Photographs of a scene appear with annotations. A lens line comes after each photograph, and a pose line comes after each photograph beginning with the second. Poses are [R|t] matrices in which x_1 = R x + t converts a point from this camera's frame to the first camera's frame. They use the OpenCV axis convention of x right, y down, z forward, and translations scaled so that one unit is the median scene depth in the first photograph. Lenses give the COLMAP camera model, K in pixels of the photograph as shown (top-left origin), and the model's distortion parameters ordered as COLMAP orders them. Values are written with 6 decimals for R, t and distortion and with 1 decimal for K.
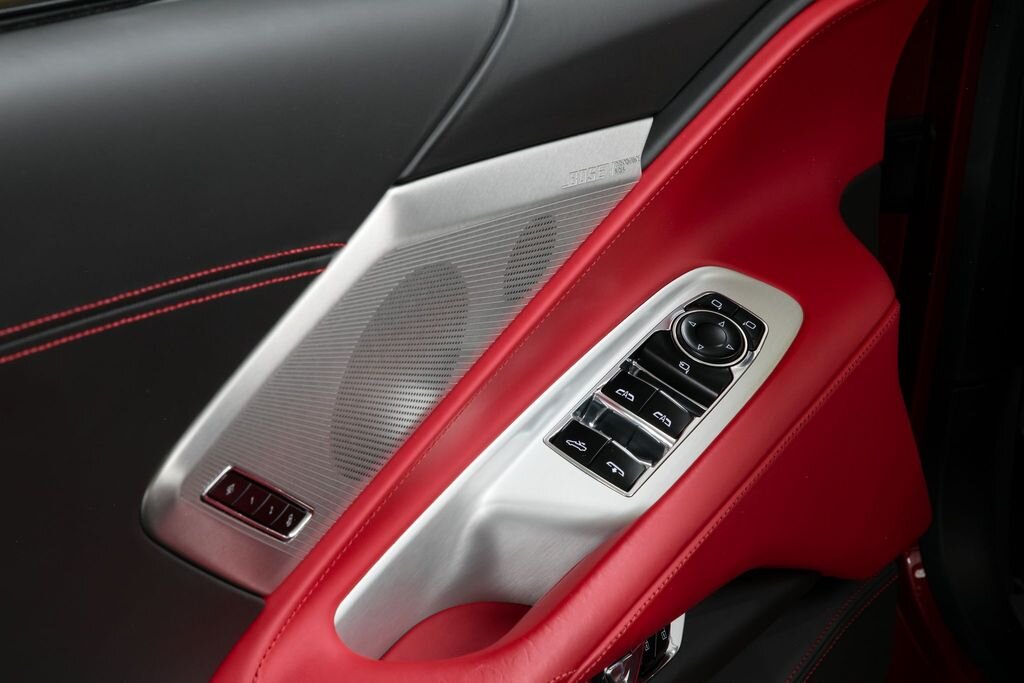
lens RADIAL K [[2864.8, 0, 512.0], [0, 2864.8, 341.5], [0, 0, 1]] dist [-0.212946, 0.254470]
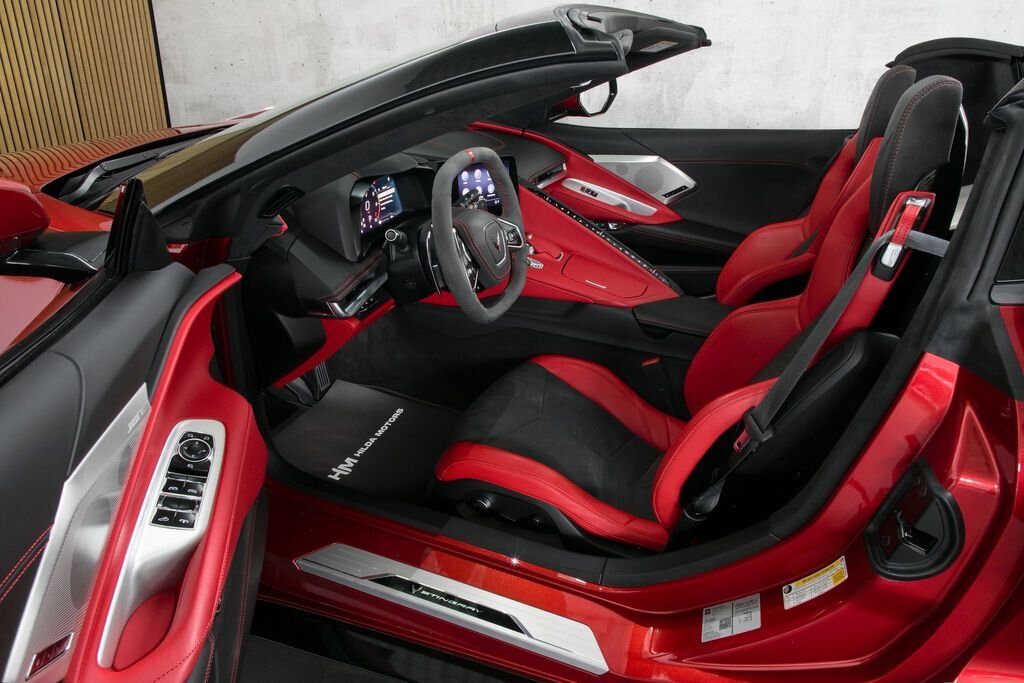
lens RADIAL K [[697.8, 0, 512.0], [0, 697.8, 341.5], [0, 0, 1]] dist [0.041112, -0.000320]
pose [[0.754338, -0.317029, 0.574863, -0.051978], [0.266706, 0.948140, 0.172913, -0.132733], [-0.599869, 0.022885, 0.799771, 0.312653]]
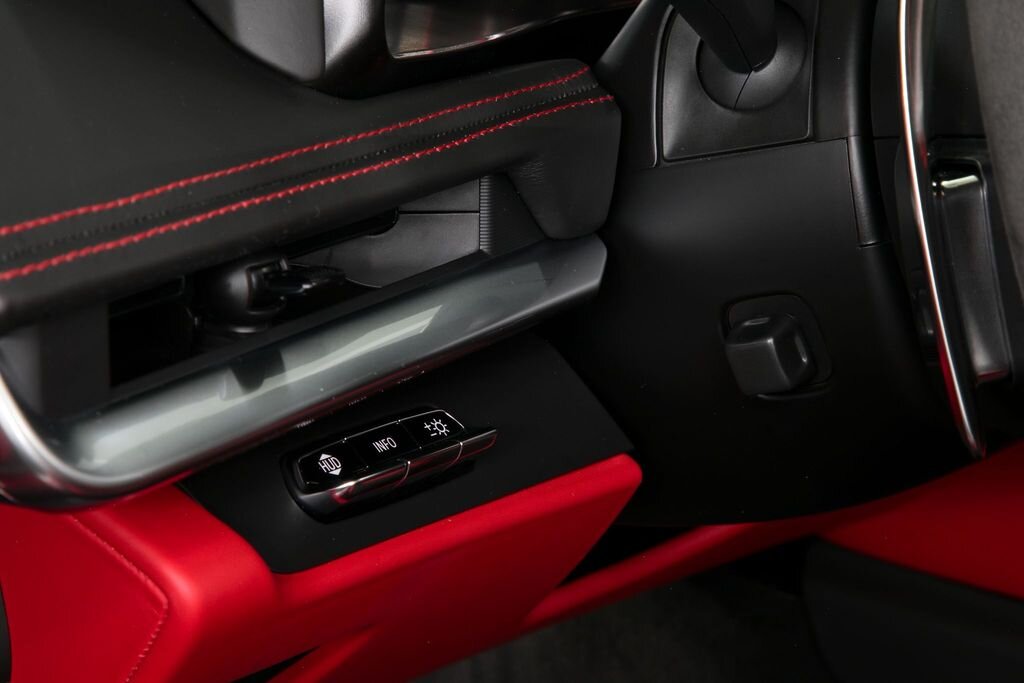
lens RADIAL K [[2801.1, 0, 512.0], [0, 2801.1, 341.5], [0, 0, 1]] dist [0.041391, 0.371180]
pose [[0.942276, -0.117755, 0.313450, 0.247280], [0.147980, 0.986191, -0.074362, -0.043807], [-0.300365, 0.116454, 0.946689, 0.745762]]
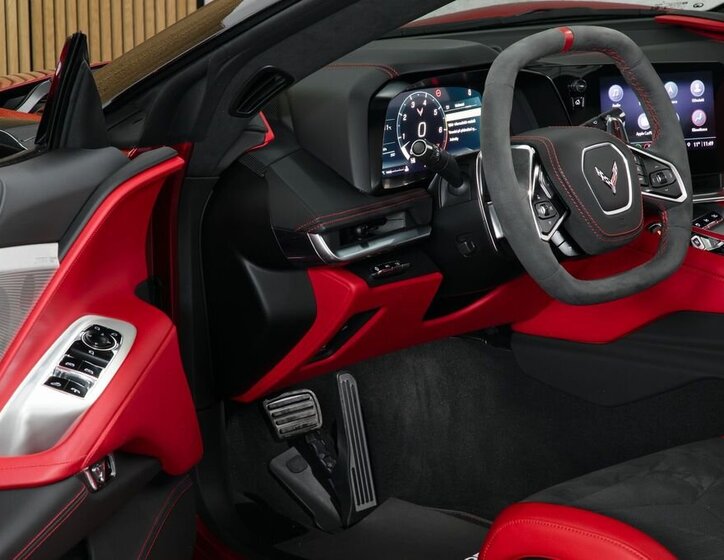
lens RADIAL K [[2846.3, 0, 362.0], [0, 2846.3, 280.0], [0, 0, 1]] dist [-0.099157, 0.676964]
pose [[0.945088, -0.148459, 0.291149, -0.373051], [0.208271, 0.960128, -0.186485, 0.408673], [-0.251855, 0.236882, 0.938326, -1.118554]]
